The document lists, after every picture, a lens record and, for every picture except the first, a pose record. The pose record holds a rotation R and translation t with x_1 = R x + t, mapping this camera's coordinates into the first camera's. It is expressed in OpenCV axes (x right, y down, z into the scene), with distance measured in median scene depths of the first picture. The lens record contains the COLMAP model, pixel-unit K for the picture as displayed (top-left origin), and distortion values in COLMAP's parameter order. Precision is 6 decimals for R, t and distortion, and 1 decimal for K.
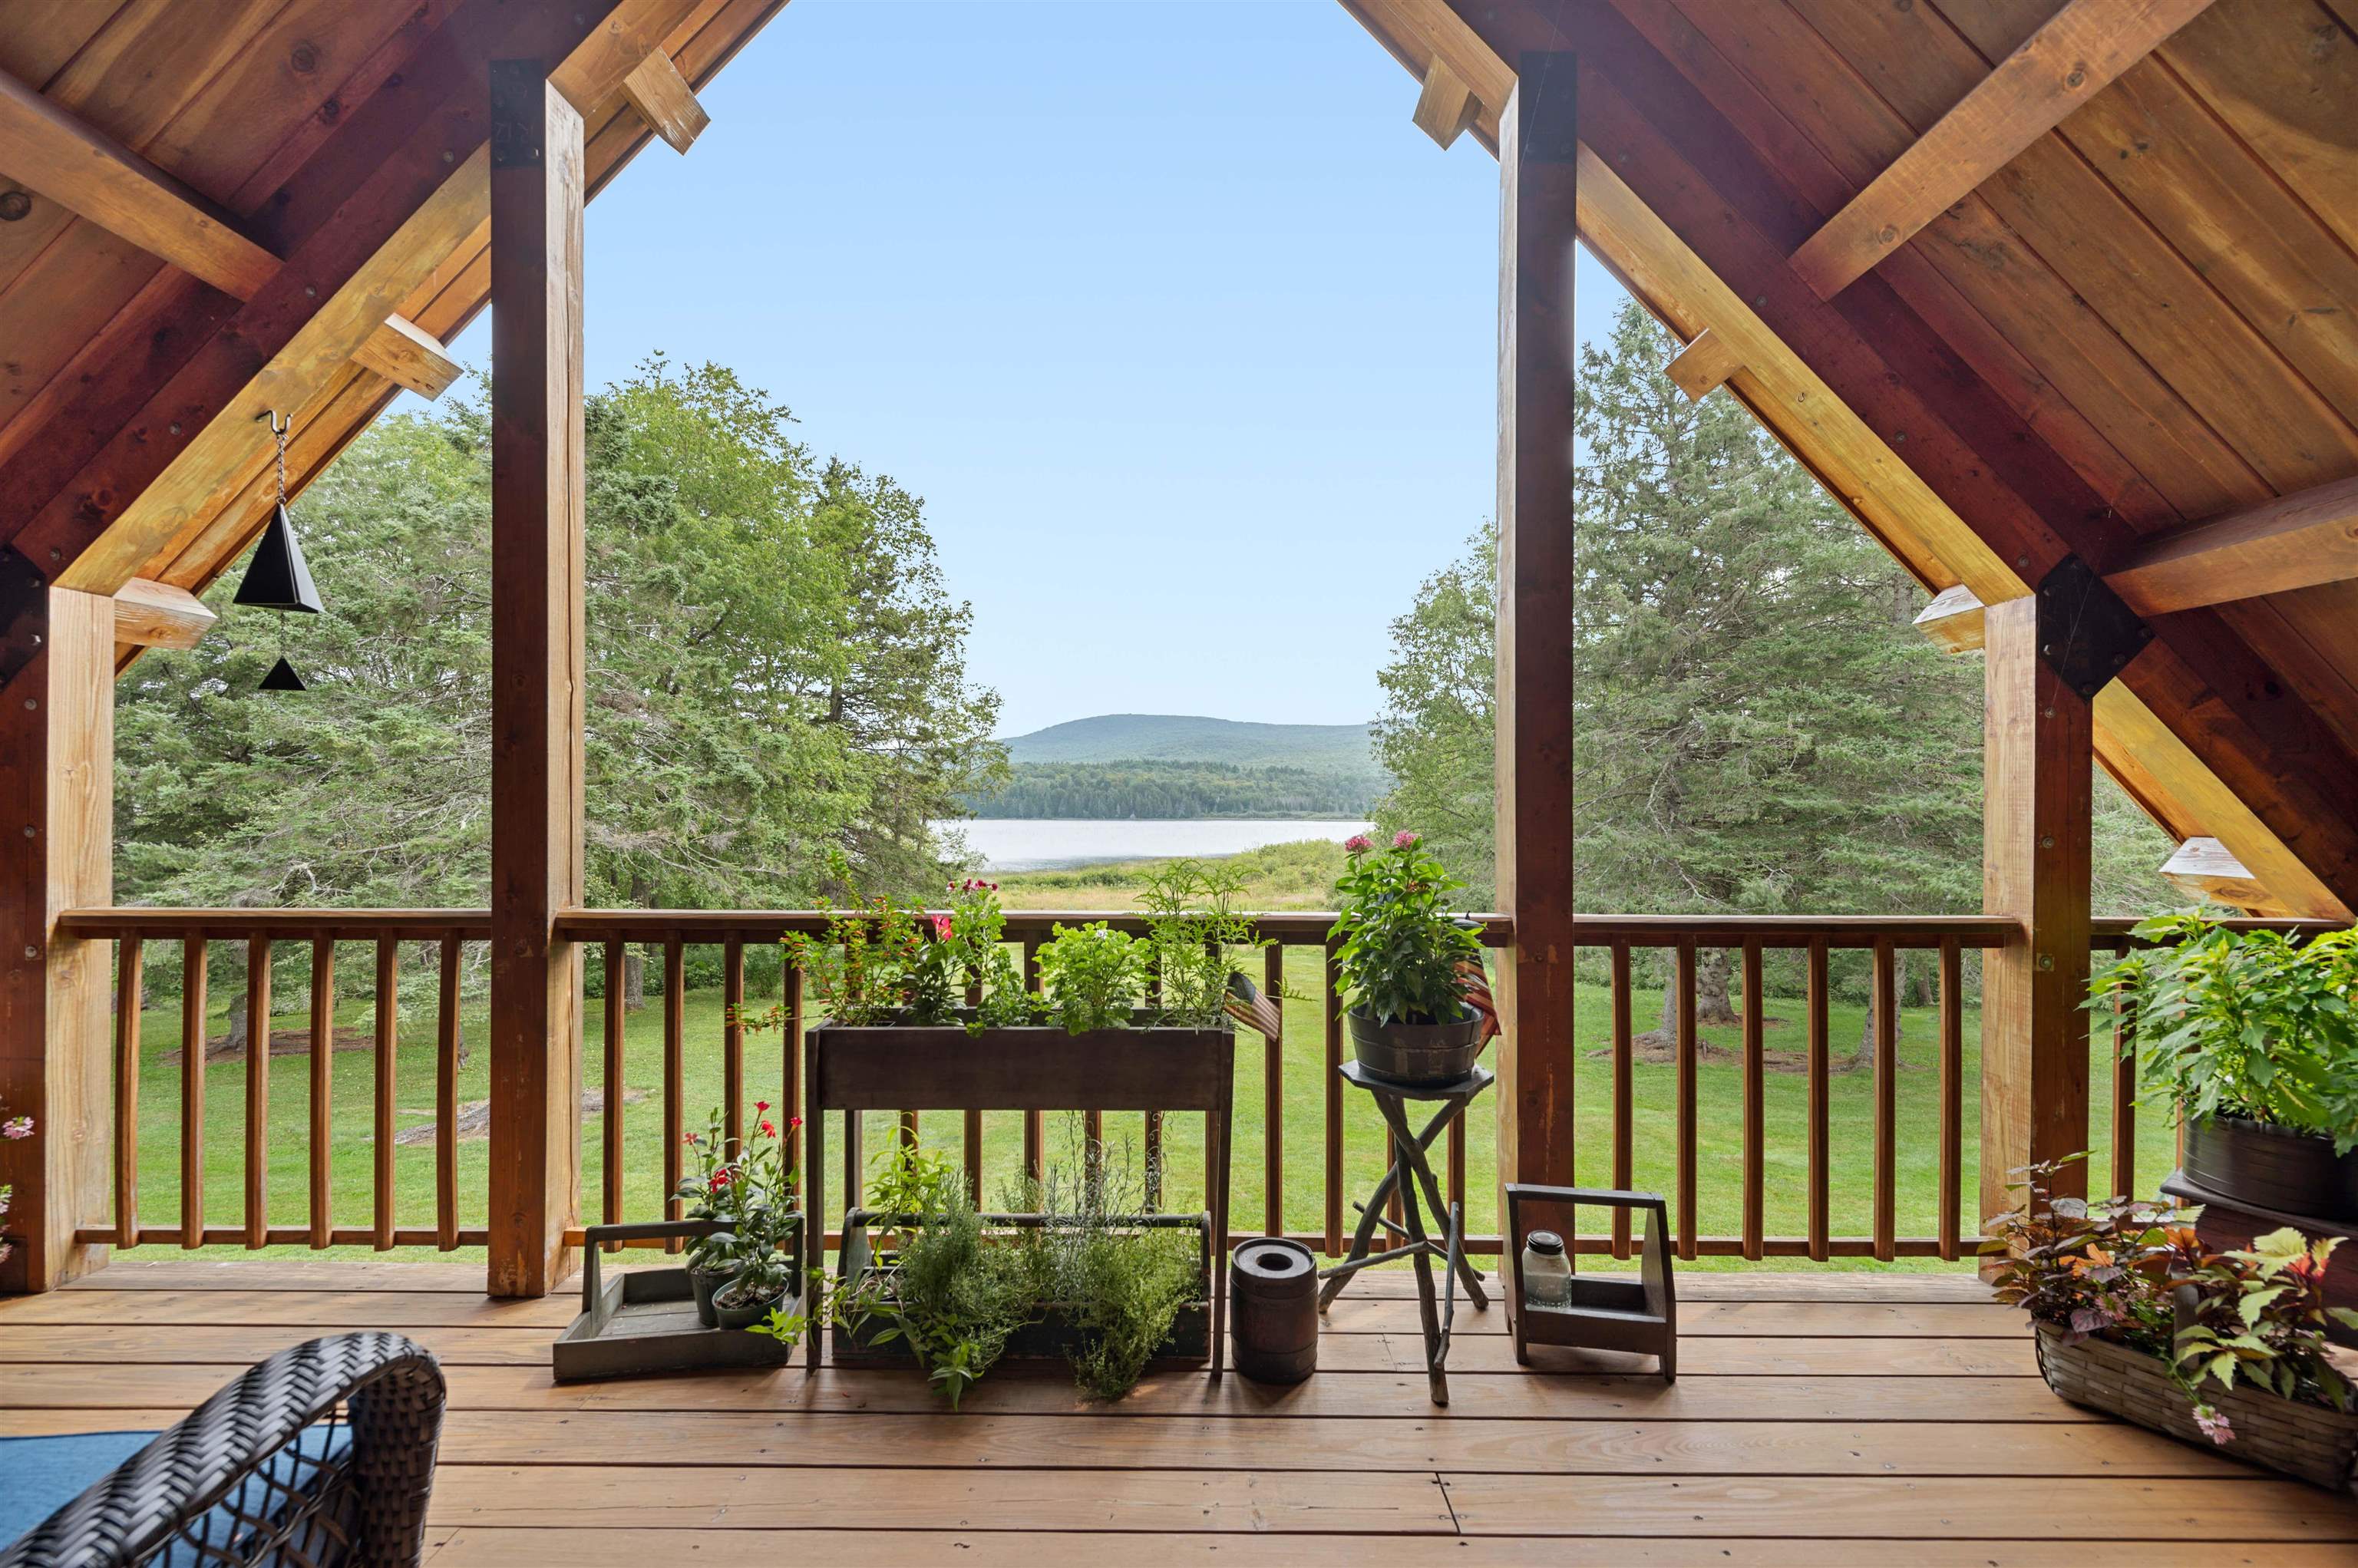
lens RADIAL K [[916.1, 0, 1159.5], [0, 916.1, 768.5], [0, 0, 1]] dist [0.003618, -0.001701]
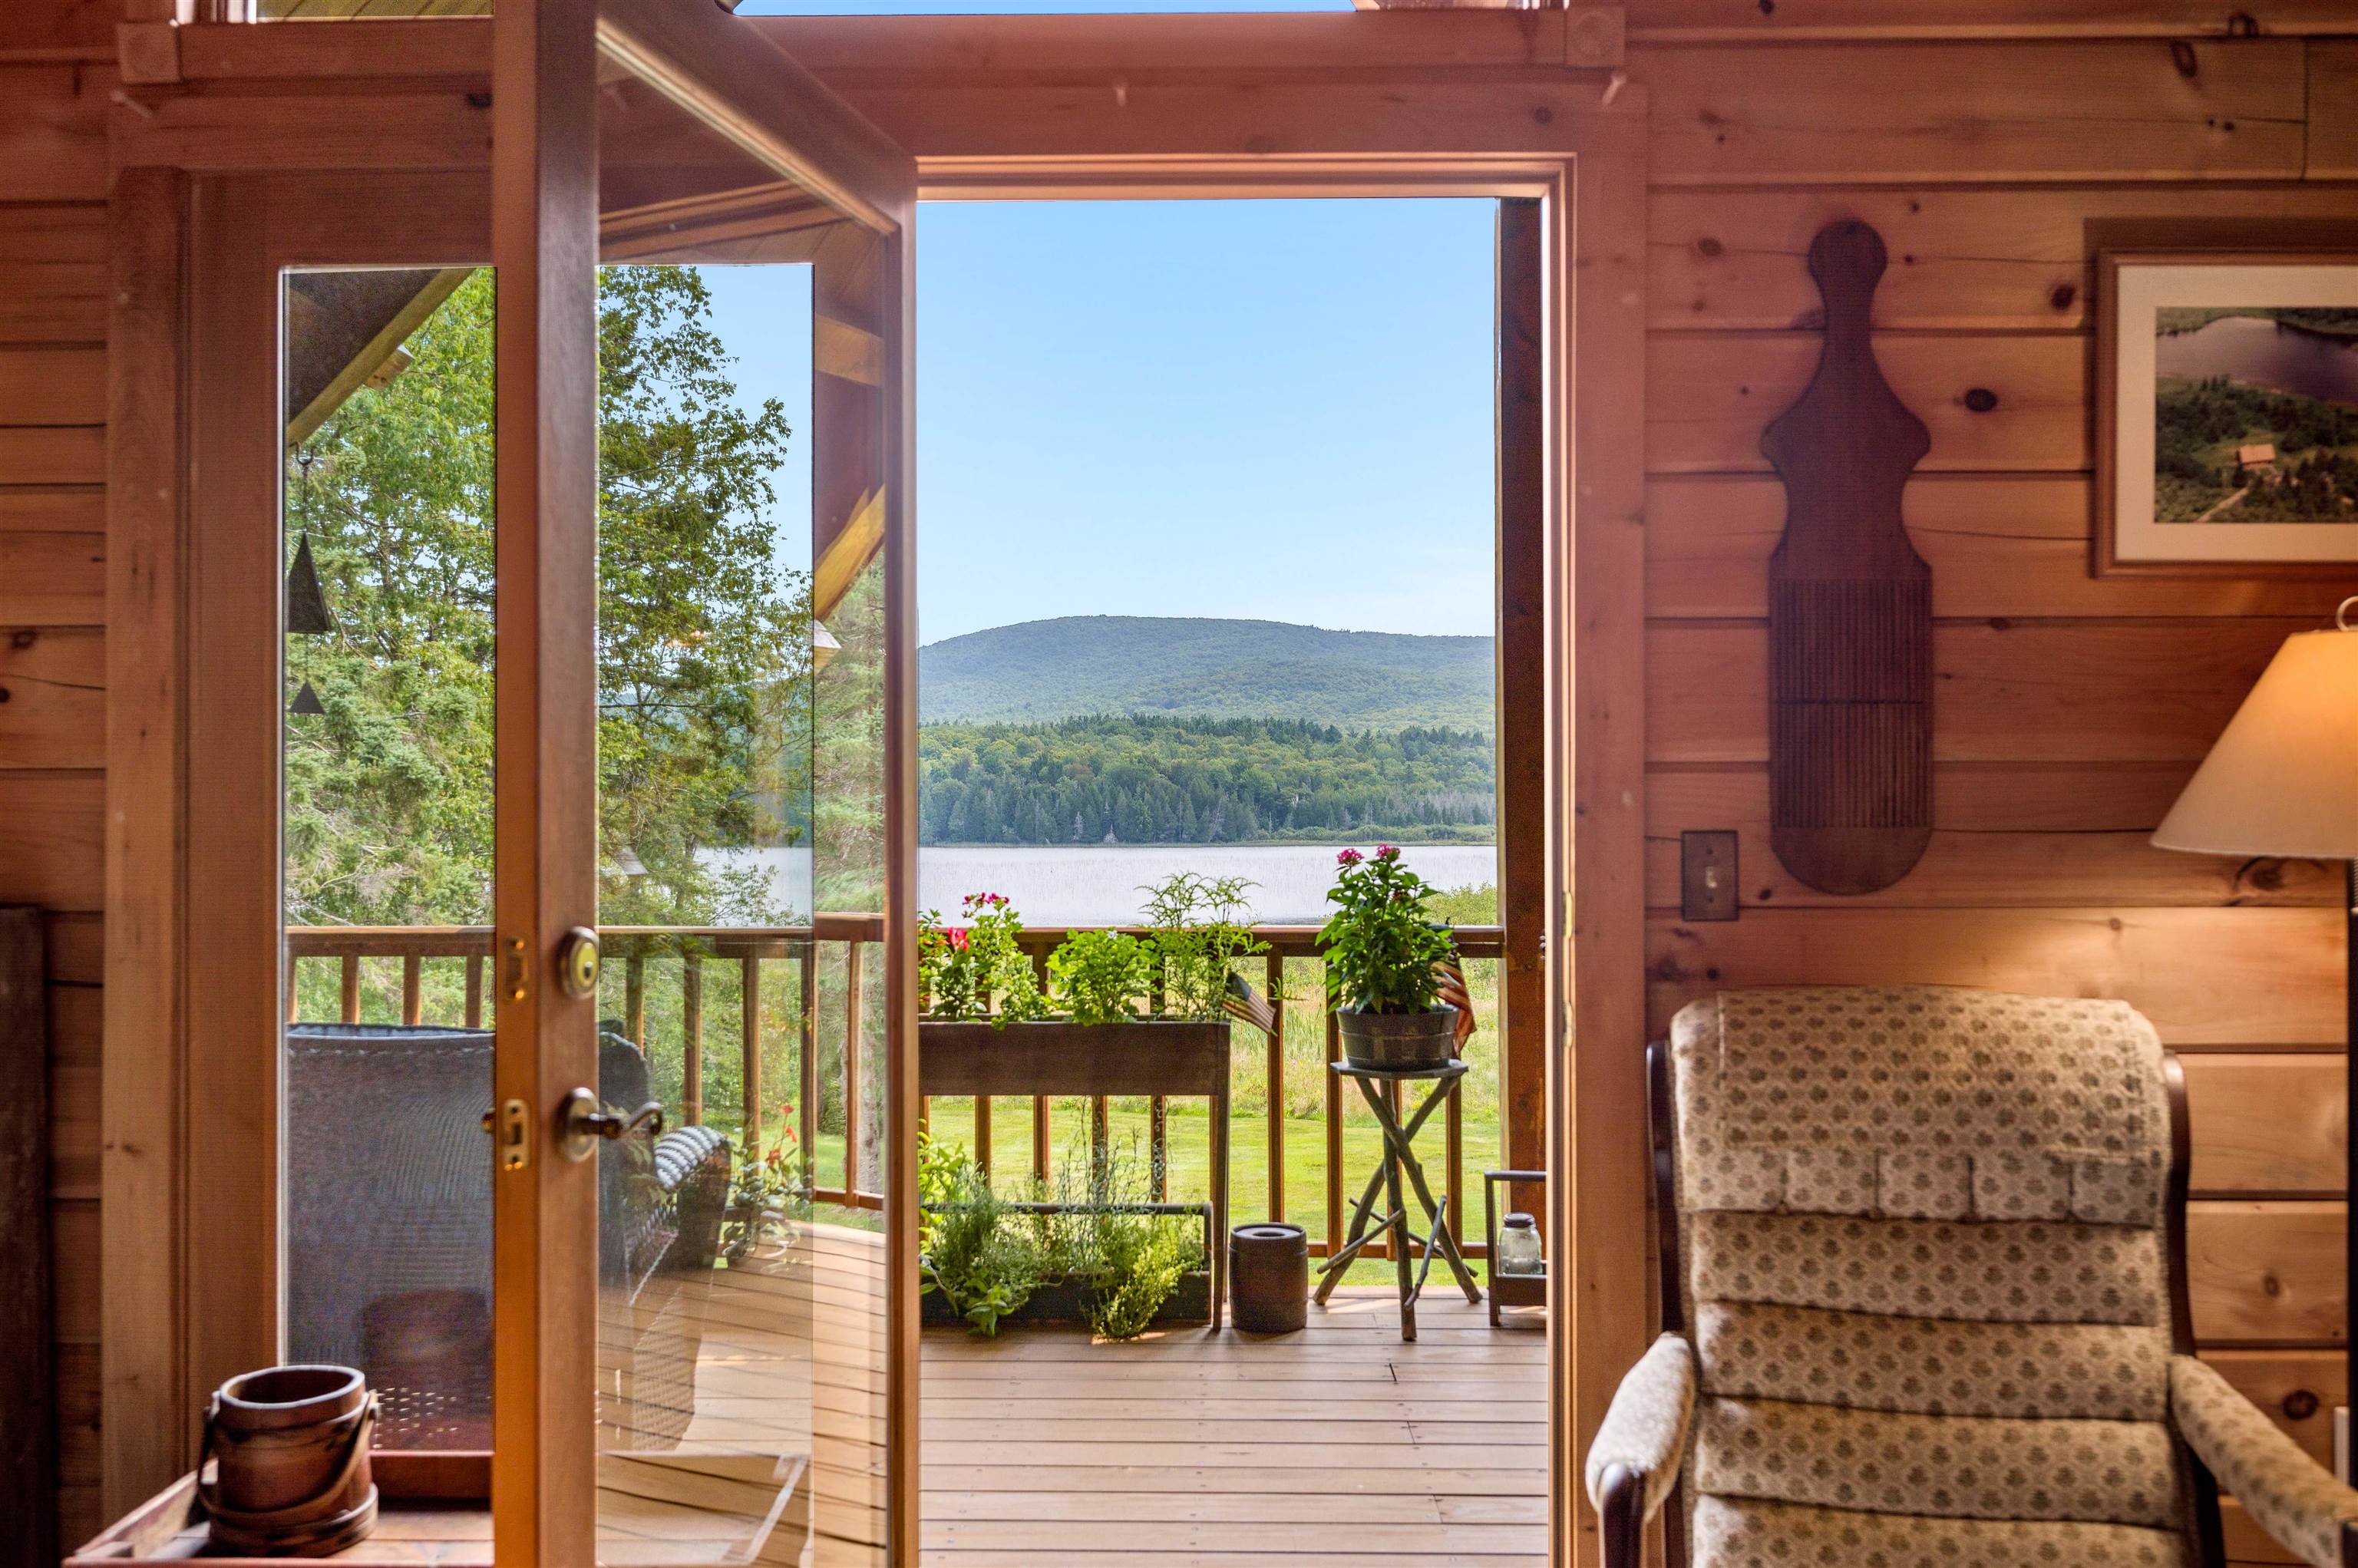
lens RADIAL K [[2098.3, 0, 1115.3], [0, 2098.3, 770.6], [0, 0, 1]] dist [0.085868, 0.003329]
pose [[0.999665, -0.005511, -0.025291, 0.000691], [0.006004, 0.999792, 0.019471, -0.006292], [0.025178, -0.019616, 0.999491, -0.135874]]
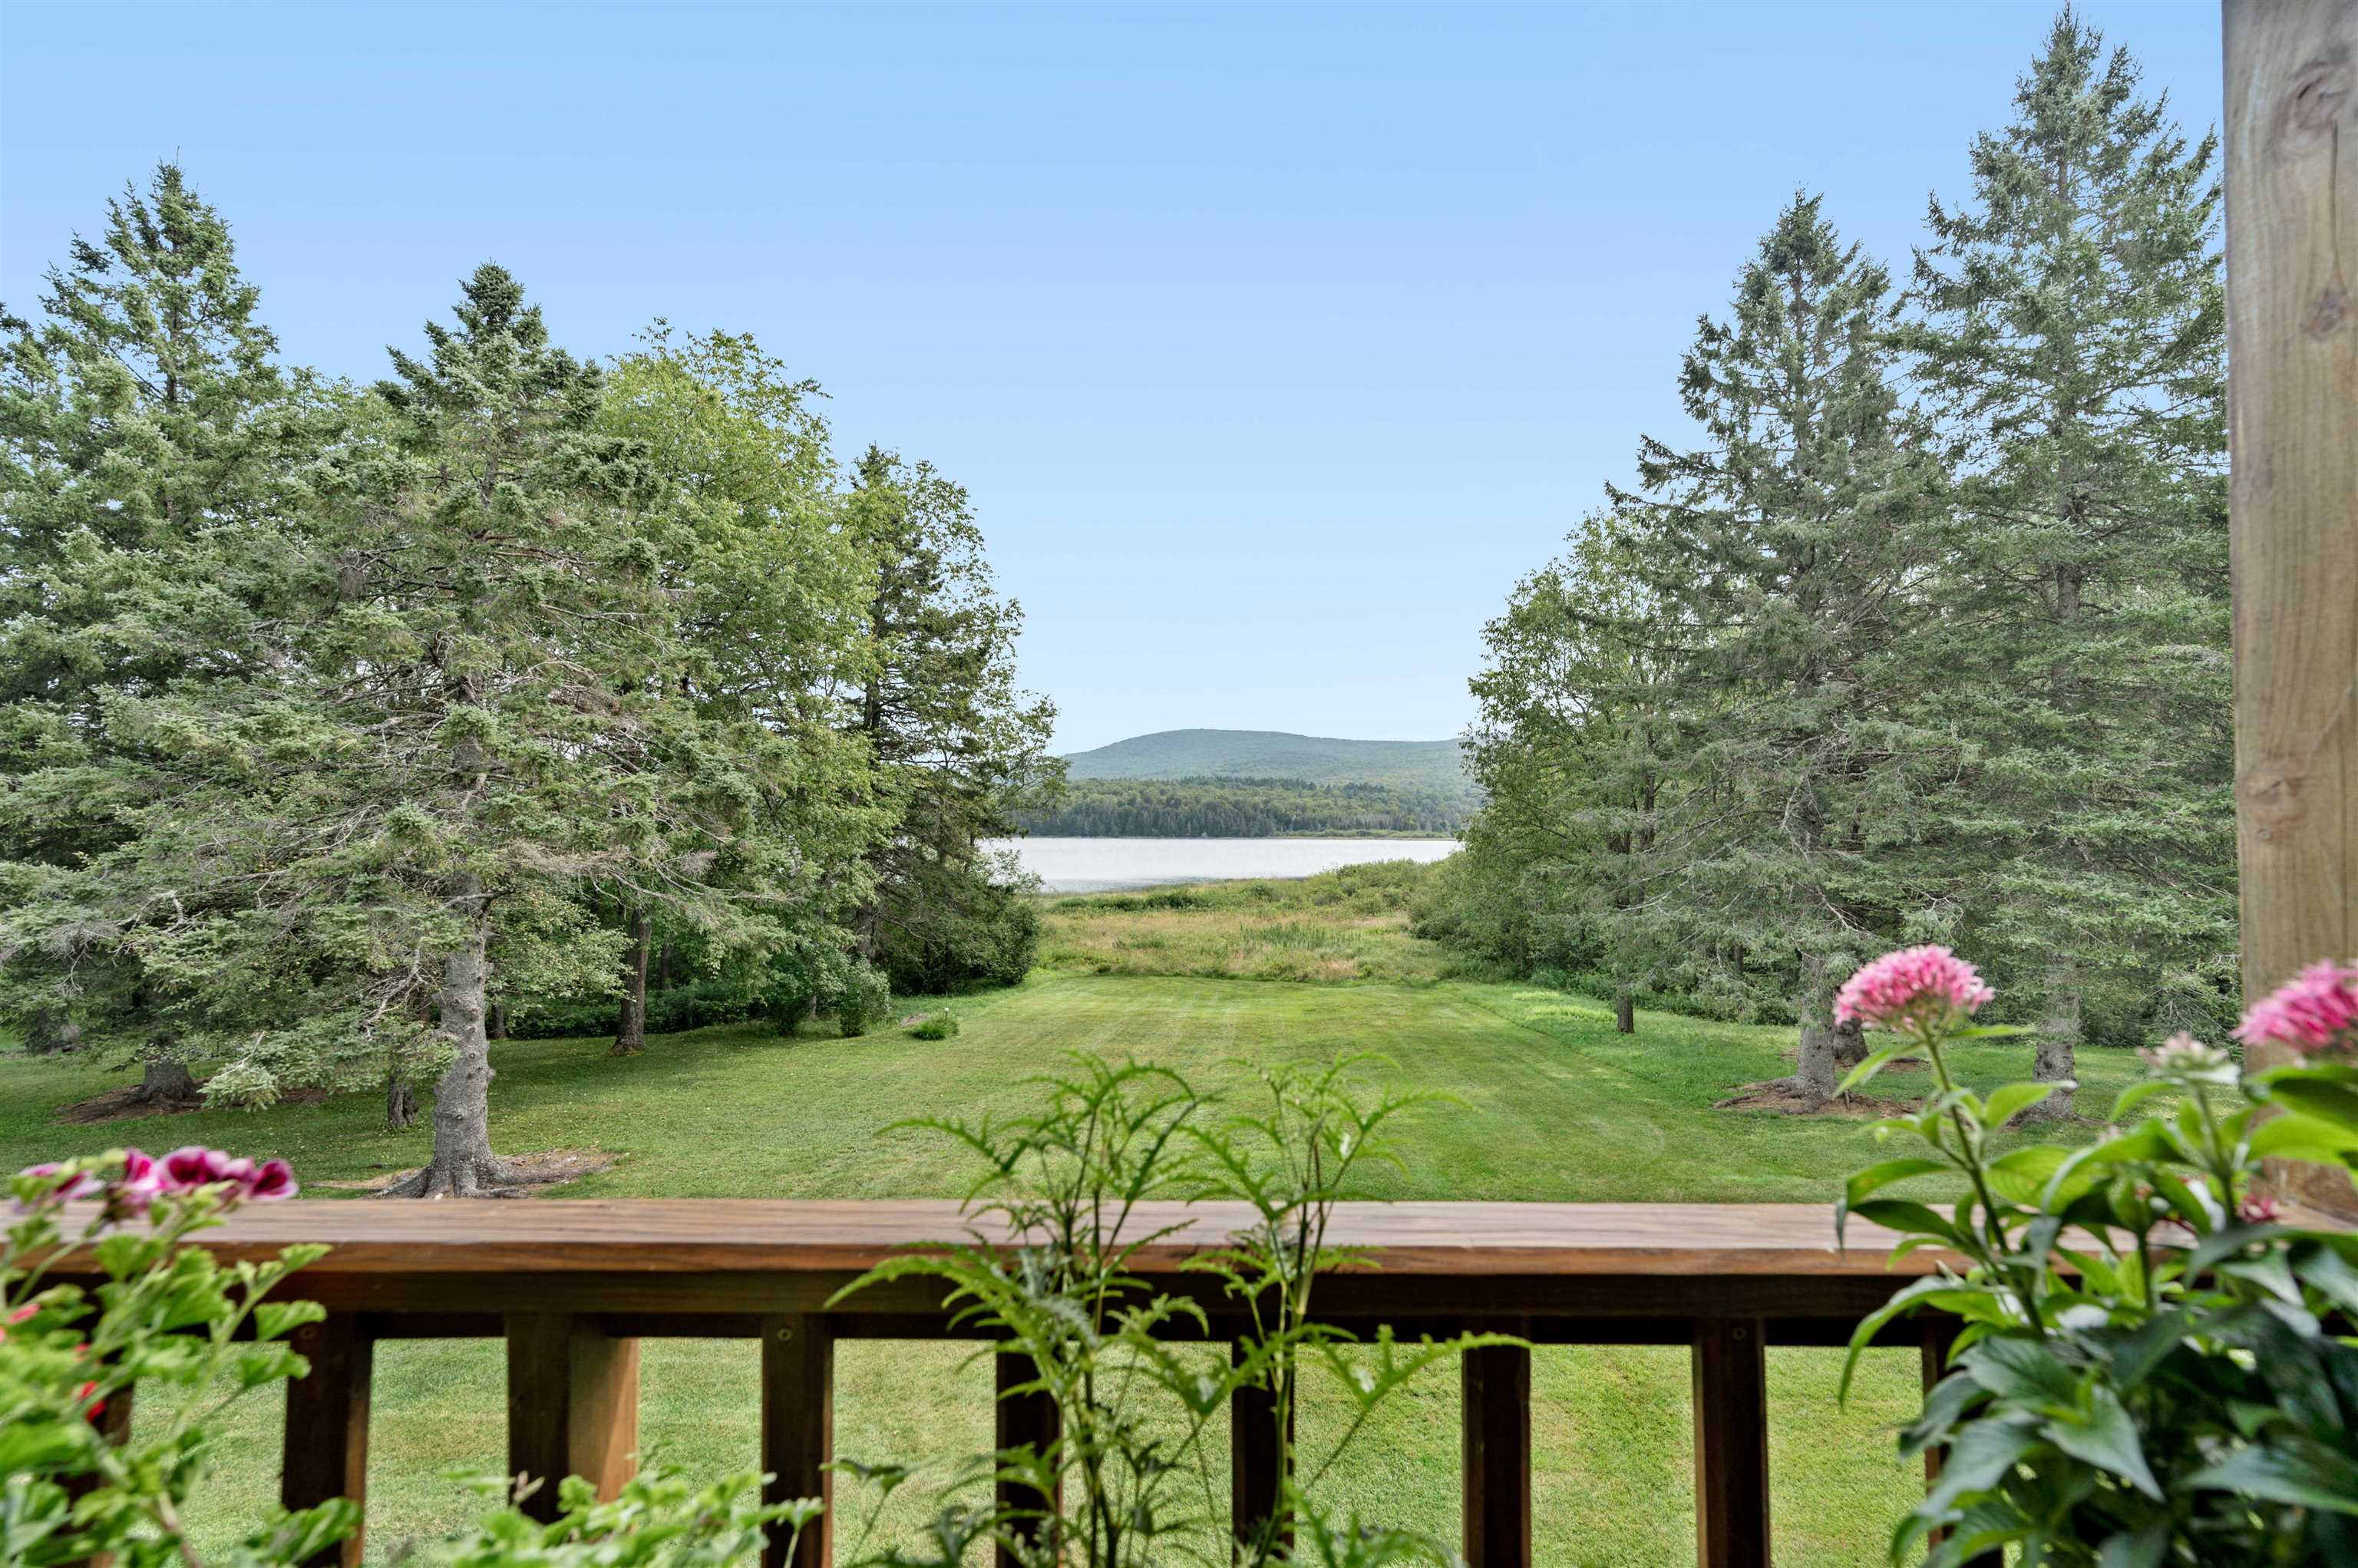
lens RADIAL K [[916.1, 0, 1168.8], [0, 916.1, 799.2], [0, 0, 1]] dist [0.003618, -0.001701]
pose [[0.997300, 0.000207, -0.073439, 0.008915], [0.000743, 0.999916, 0.012914, 0.004757], [0.073436, -0.012934, 0.997216, 0.097737]]
